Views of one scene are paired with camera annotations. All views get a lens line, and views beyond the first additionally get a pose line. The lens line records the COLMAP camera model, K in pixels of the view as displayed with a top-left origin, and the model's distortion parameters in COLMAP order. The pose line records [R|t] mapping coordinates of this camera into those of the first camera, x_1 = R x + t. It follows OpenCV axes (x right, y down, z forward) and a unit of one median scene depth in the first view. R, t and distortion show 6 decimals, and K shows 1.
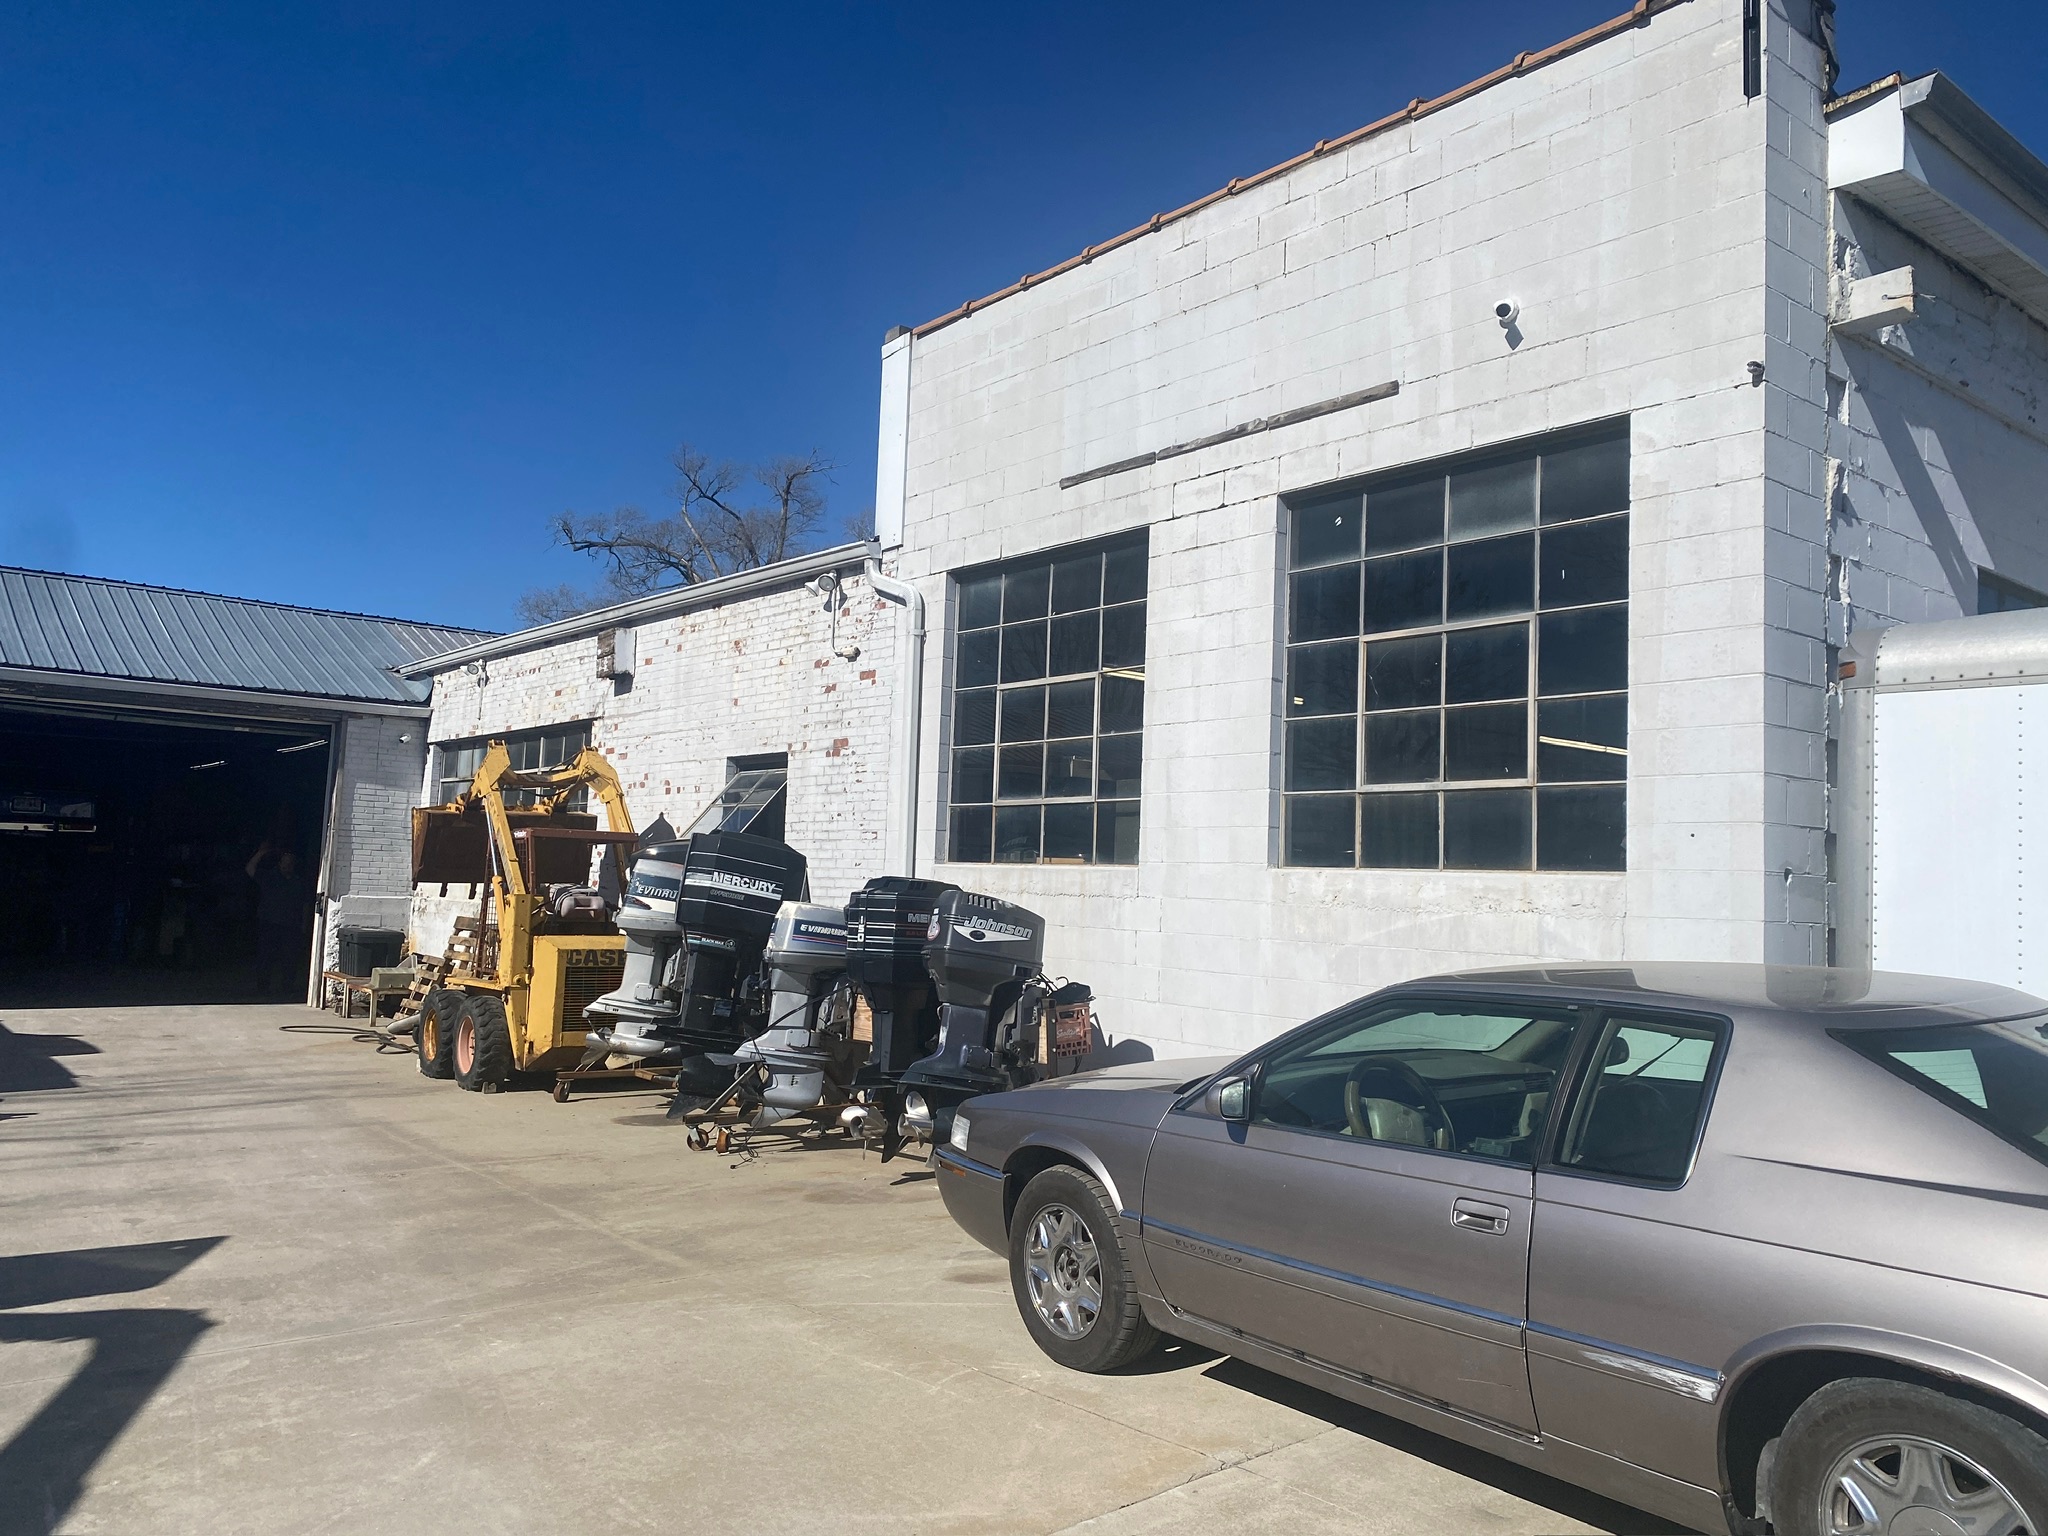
lens RADIAL K [[1568.5, 0, 1025.7], [0, 1568.5, 774.0], [0, 0, 1]] dist [0.021092, -0.025649]
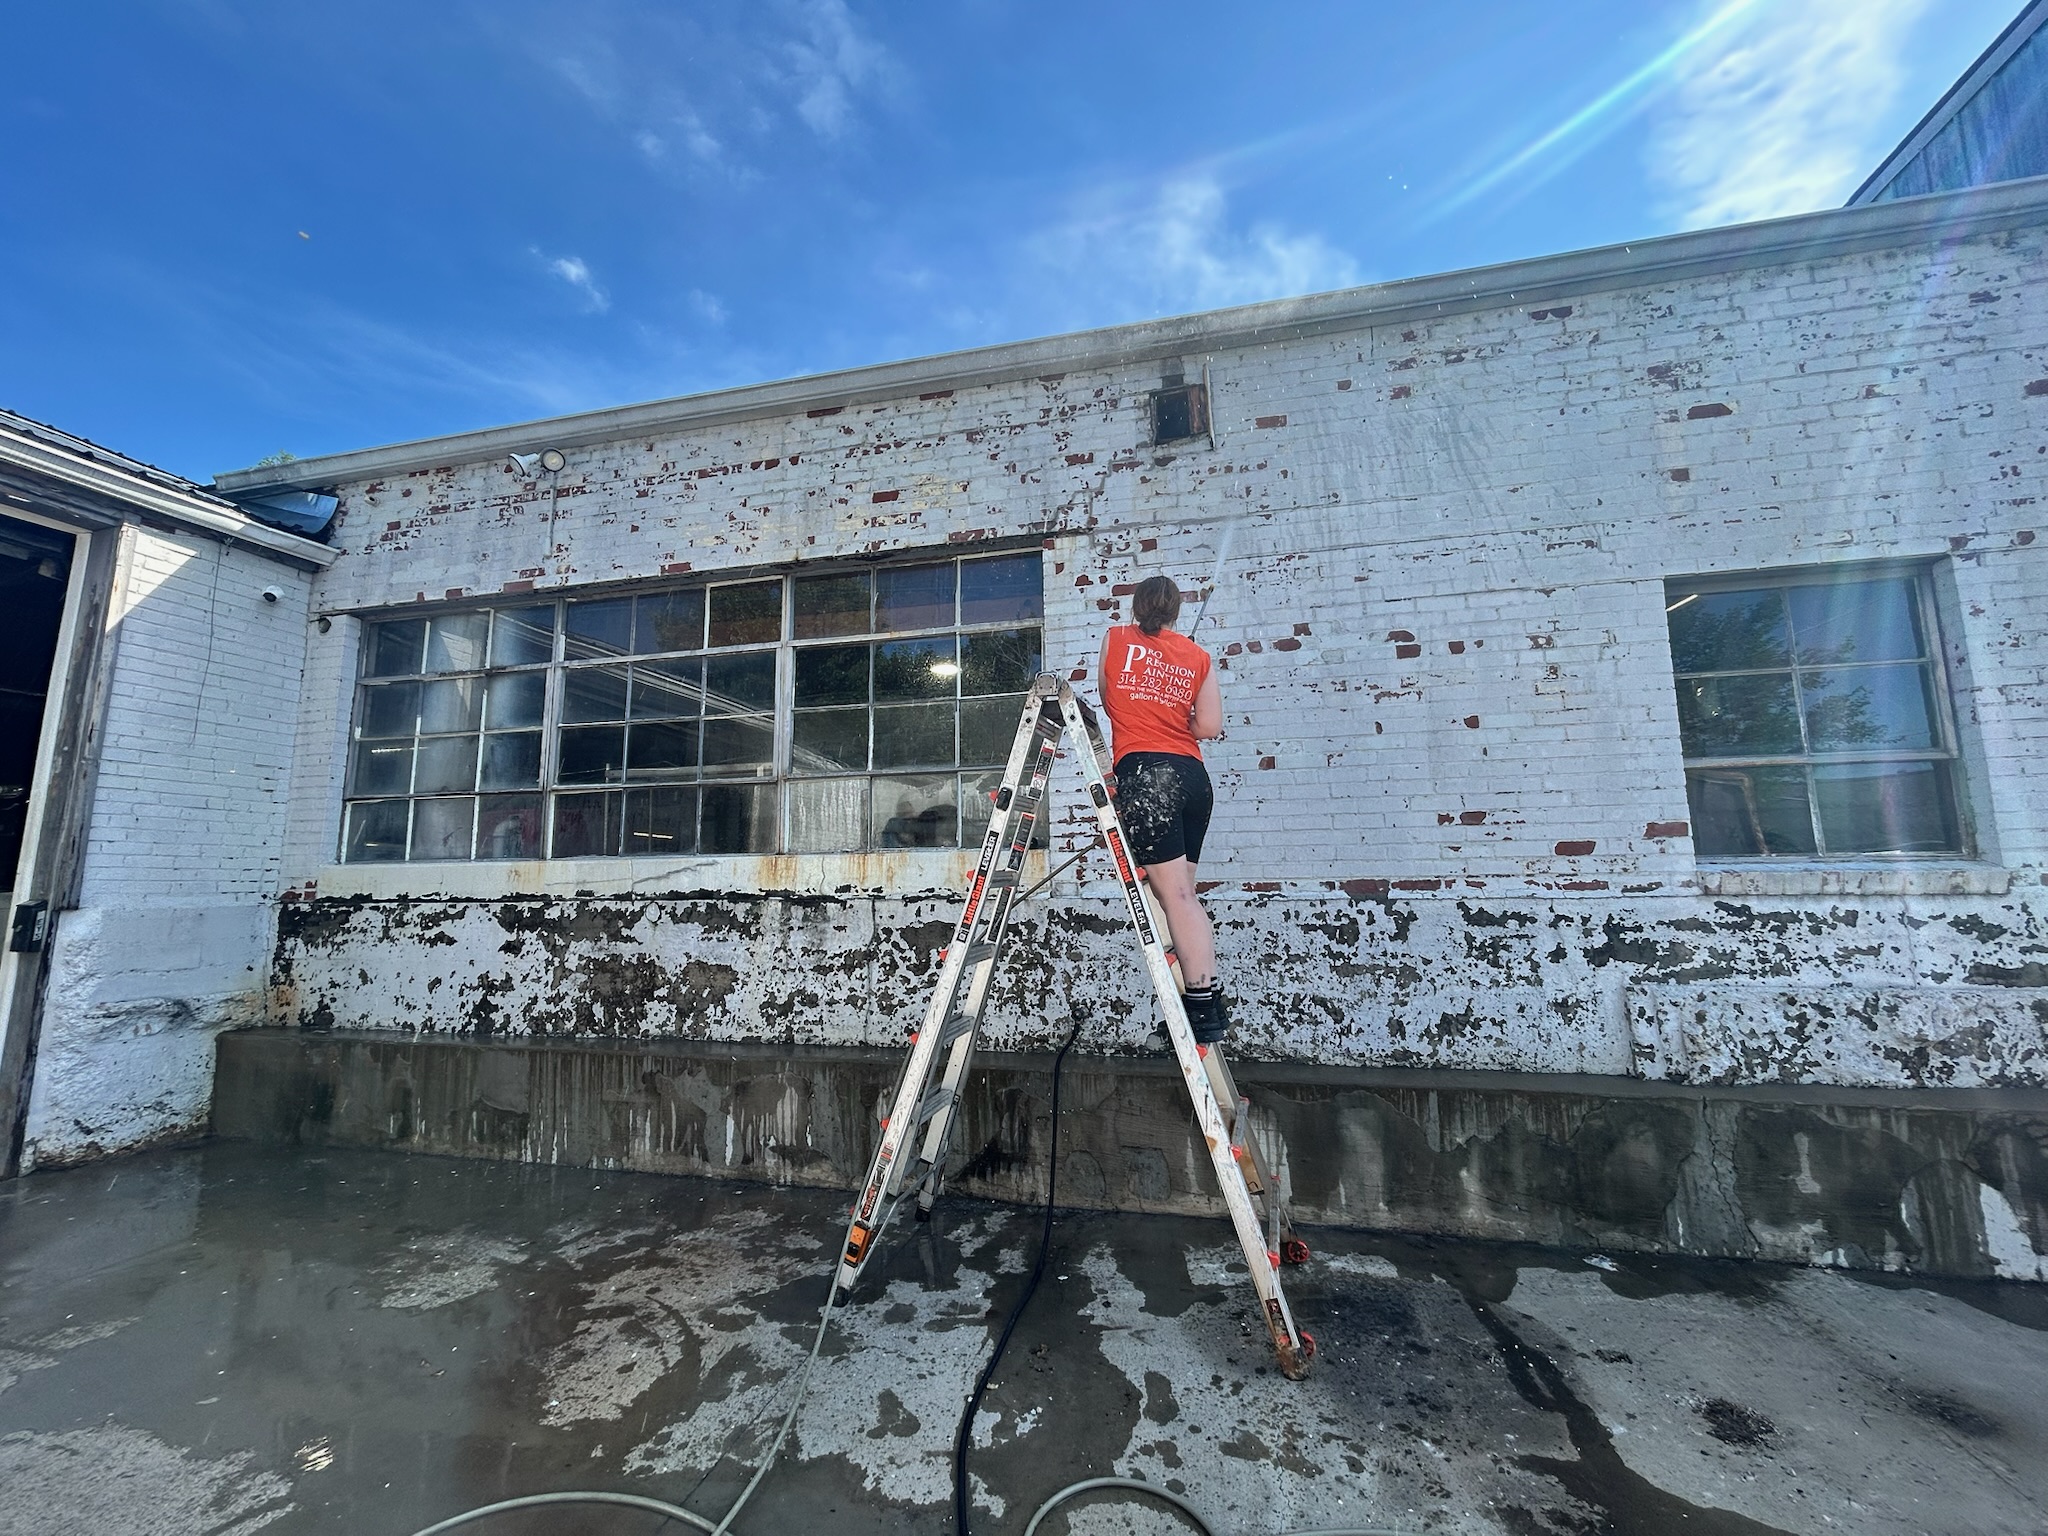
lens RADIAL K [[825.8, 0, 1024.2], [0, 825.8, 768.4], [0, 0, 1]] dist [-0.005994, 0.001850]
pose [[0.791908, 0.039369, 0.609370, -0.617032], [-0.005176, 0.998316, -0.057771, 0.082613], [-0.610618, 0.042596, 0.790779, 1.084111]]
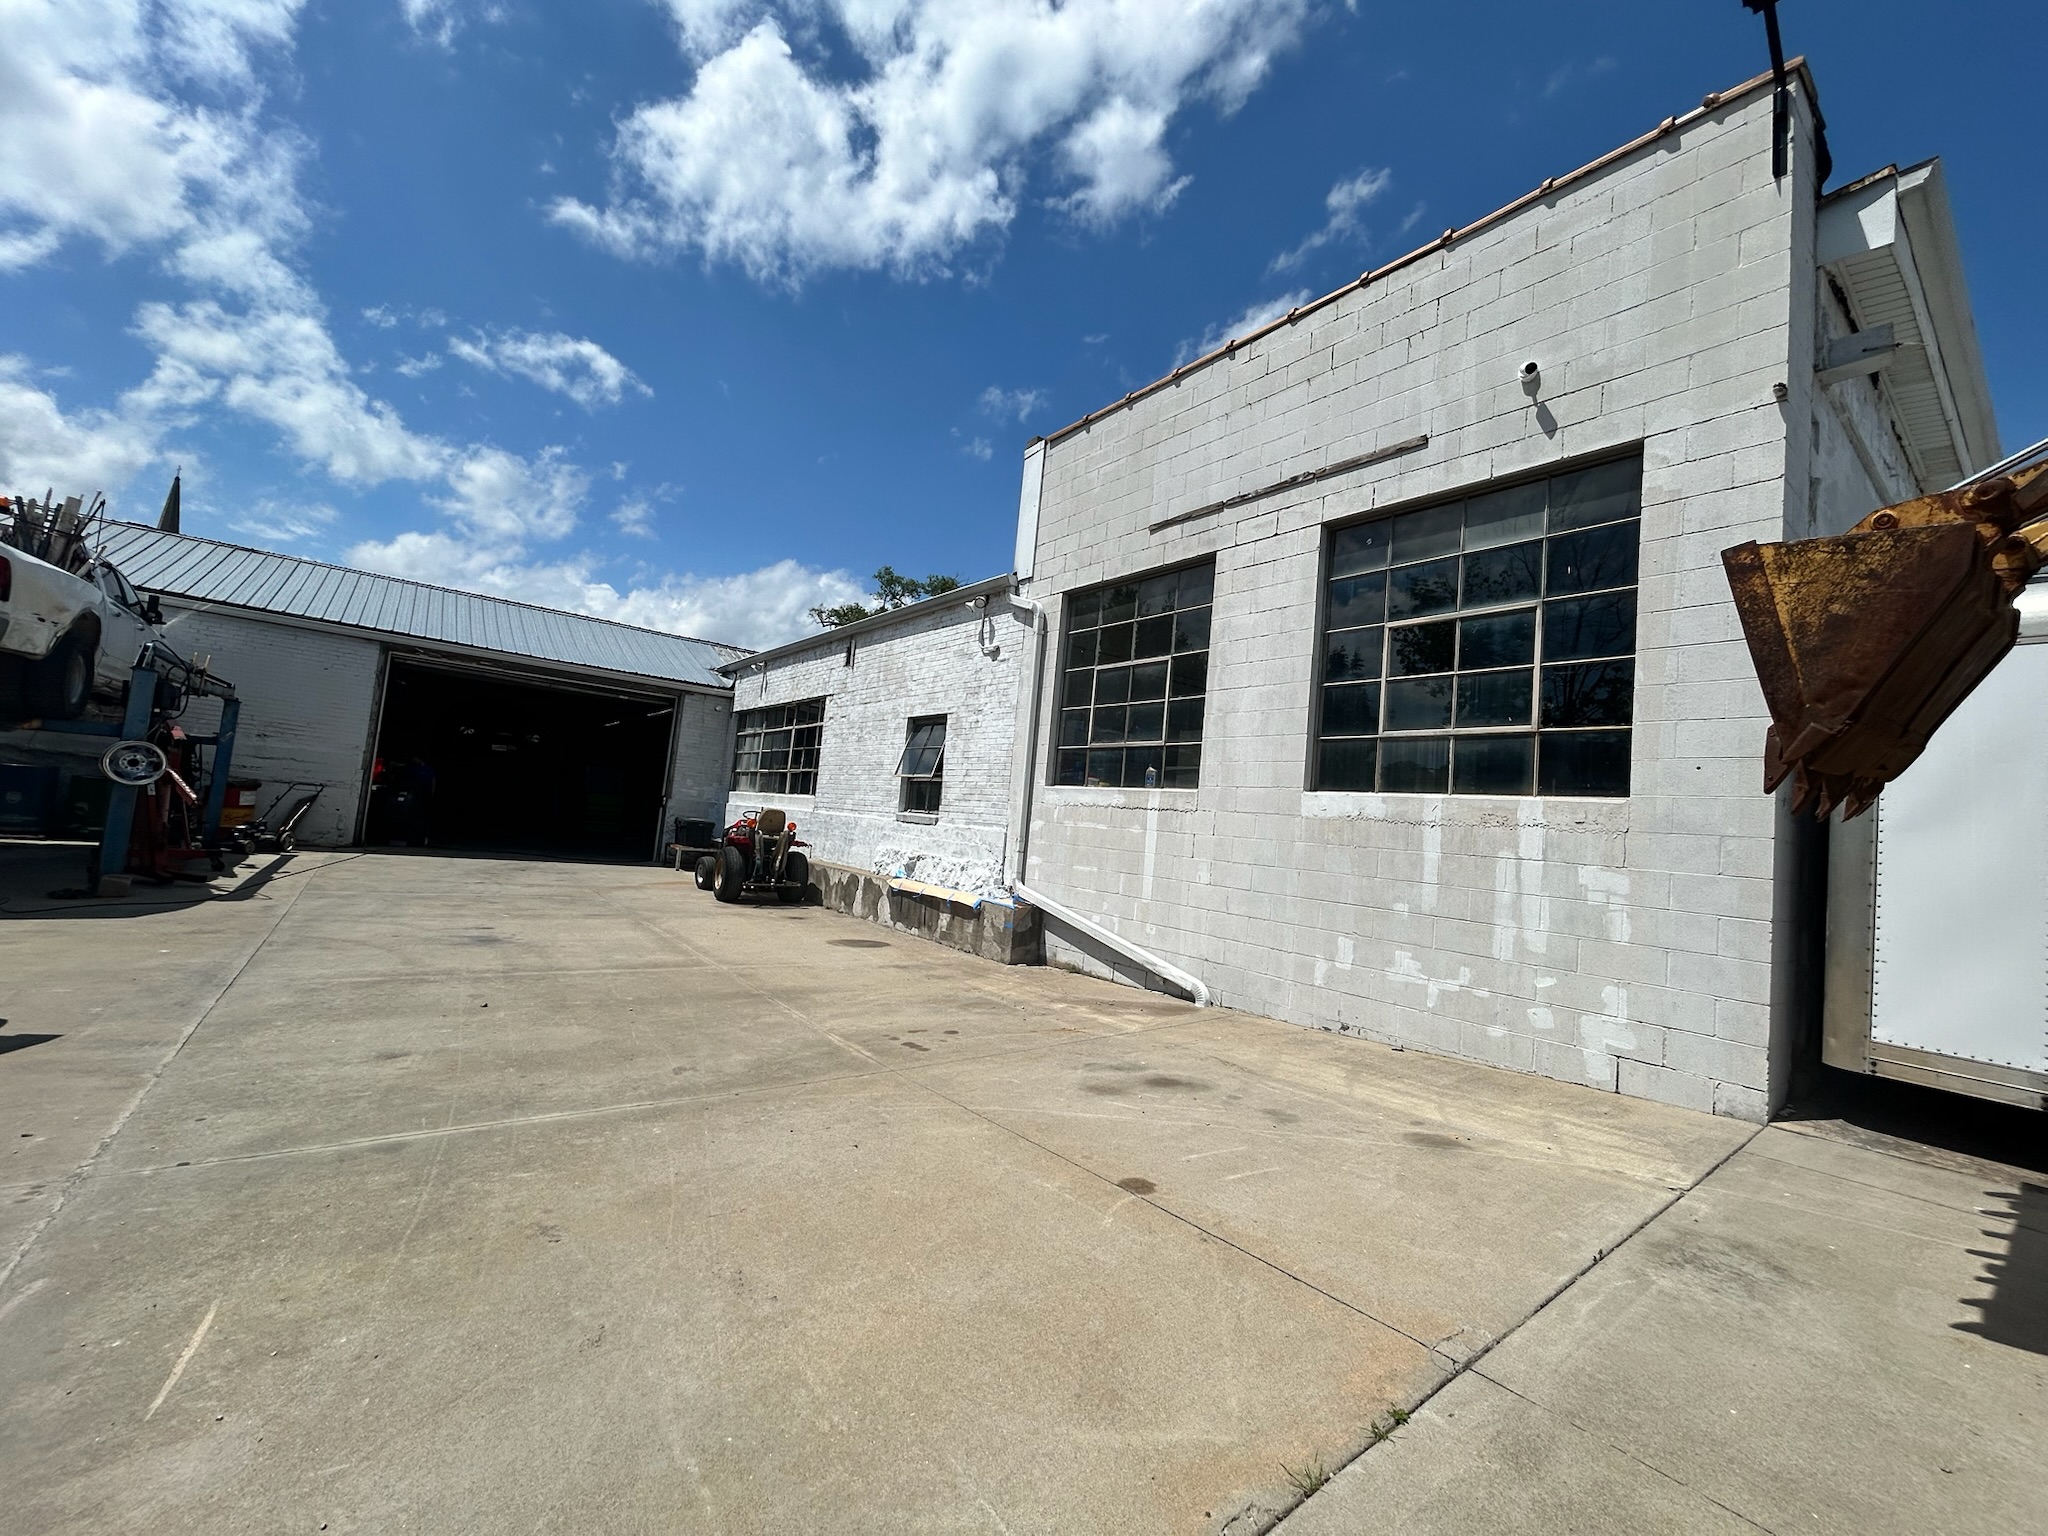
lens RADIAL K [[825.8, 0, 1019.2], [0, 825.8, 766.0], [0, 0, 1]] dist [-0.005994, 0.001850]
pose [[0.997853, 0.053061, -0.038401, -0.051521], [-0.053160, 0.998585, -0.001562, 0.039738], [0.038263, 0.003600, 0.999261, 0.199201]]
